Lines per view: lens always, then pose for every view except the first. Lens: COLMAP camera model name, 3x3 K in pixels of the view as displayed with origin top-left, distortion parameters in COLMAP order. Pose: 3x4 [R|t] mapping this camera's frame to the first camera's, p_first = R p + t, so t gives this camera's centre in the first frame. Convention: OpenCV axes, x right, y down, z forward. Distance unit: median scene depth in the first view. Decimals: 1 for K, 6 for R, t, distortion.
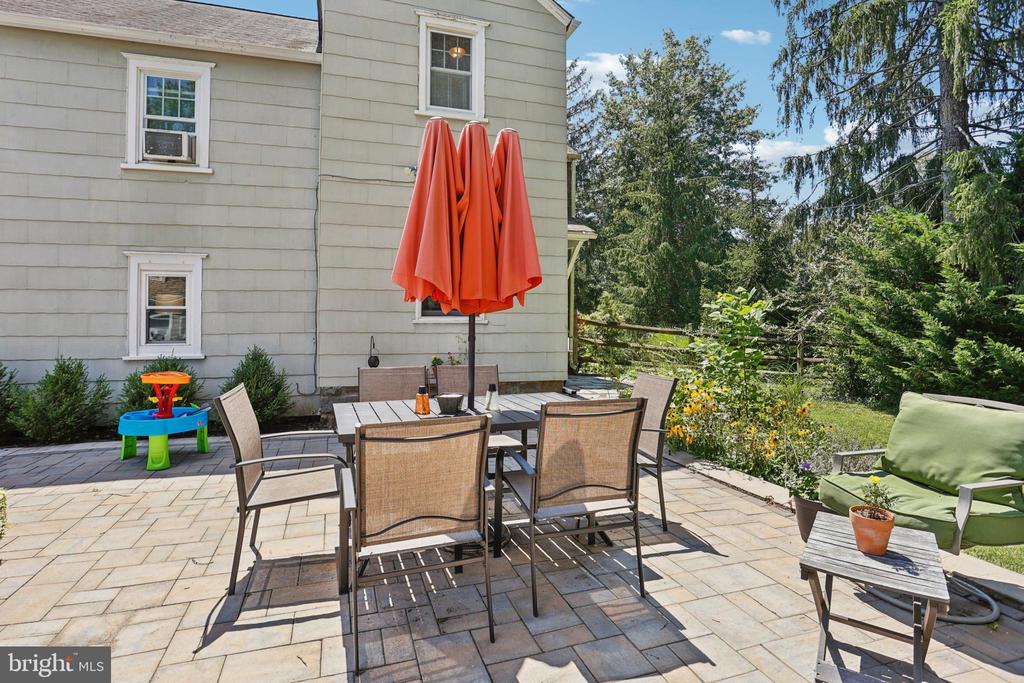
lens RADIAL K [[515.4, 0, 491.0], [0, 515.4, 330.8], [0, 0, 1]] dist [-0.070819, 0.028596]
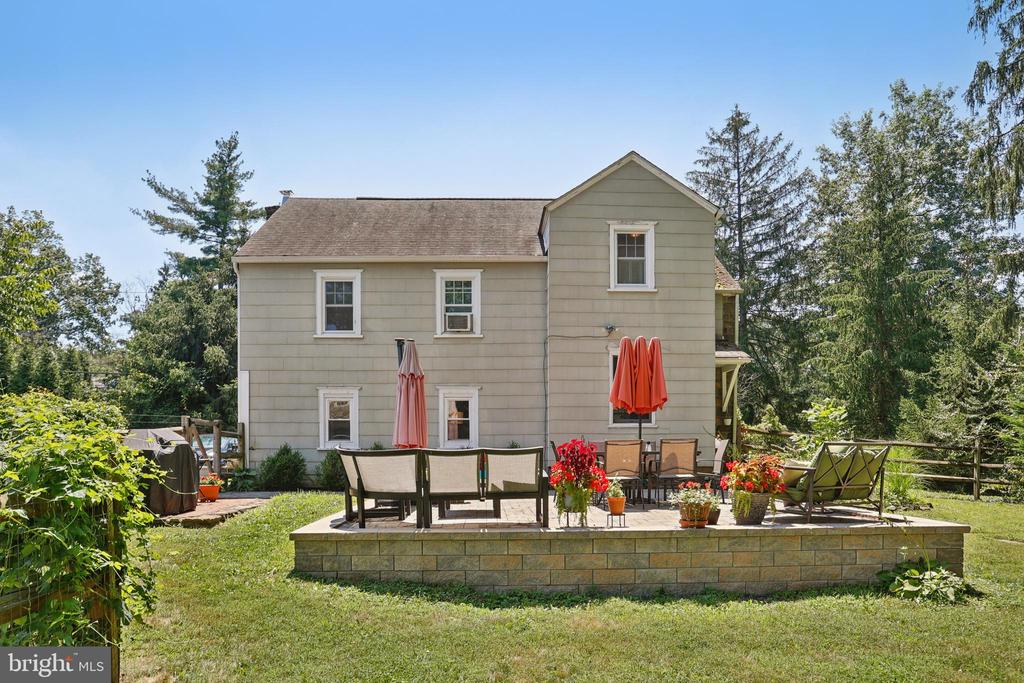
lens RADIAL K [[678.4, 0, 495.5], [0, 678.4, 453.2], [0, 0, 1]] dist [-0.008920, -0.006347]
pose [[0.961429, -0.005463, -0.274999, 0.085402], [0.000997, 0.999865, -0.016377, 0.095376], [0.275051, 0.015471, 0.961305, -1.053254]]
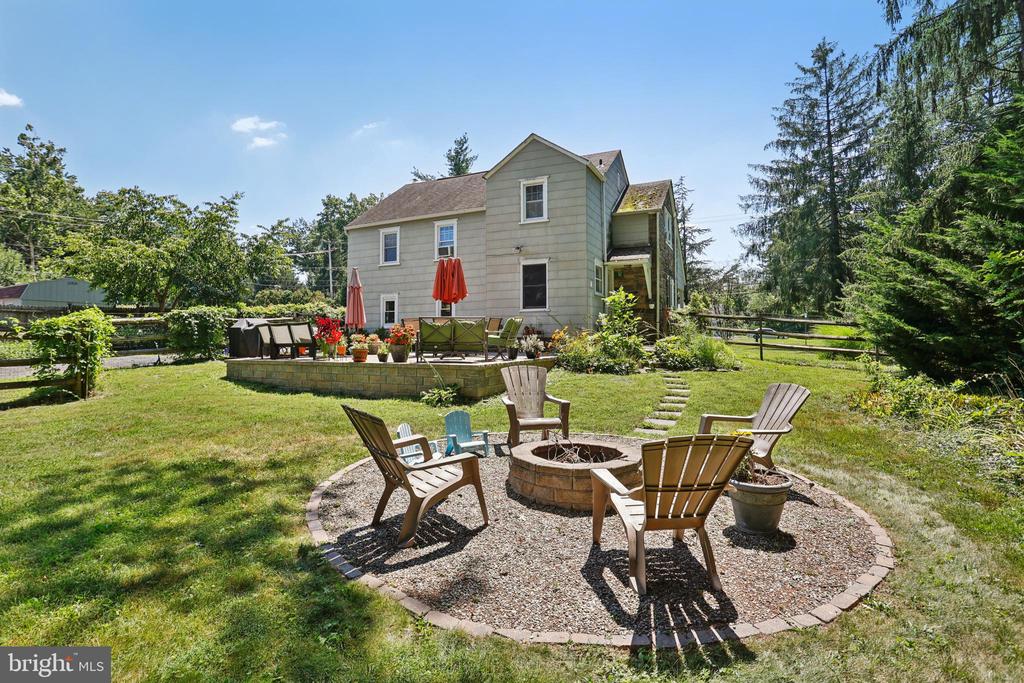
lens RADIAL K [[515.4, 0, 513.7], [0, 515.4, 333.6], [0, 0, 1]] dist [-0.070819, 0.028596]
pose [[0.733300, -0.013739, -0.679766, 1.468514], [-0.003027, 0.999720, -0.023471, 0.143712], [0.679898, 0.019269, 0.733053, -0.776025]]
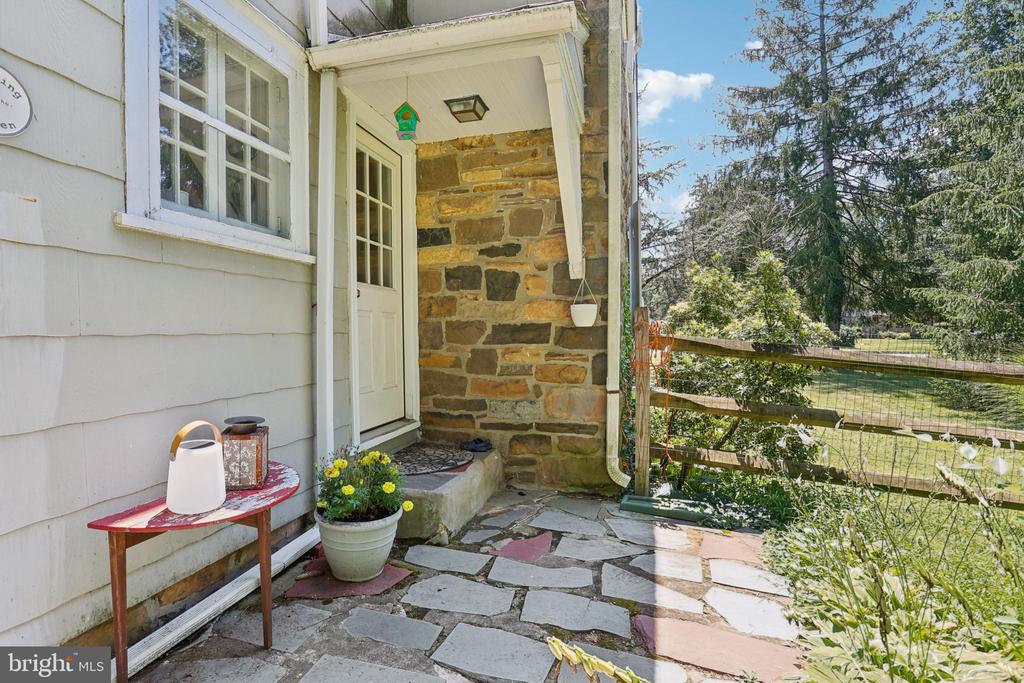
lens RADIAL K [[515.4, 0, 516.7], [0, 515.4, 337.8], [0, 0, 1]] dist [-0.070819, 0.028596]
pose [[0.860348, -0.004001, -0.509692, 0.416420], [0.003819, 0.999992, -0.001403, -0.036112], [0.509693, -0.000740, 0.860356, 1.124821]]
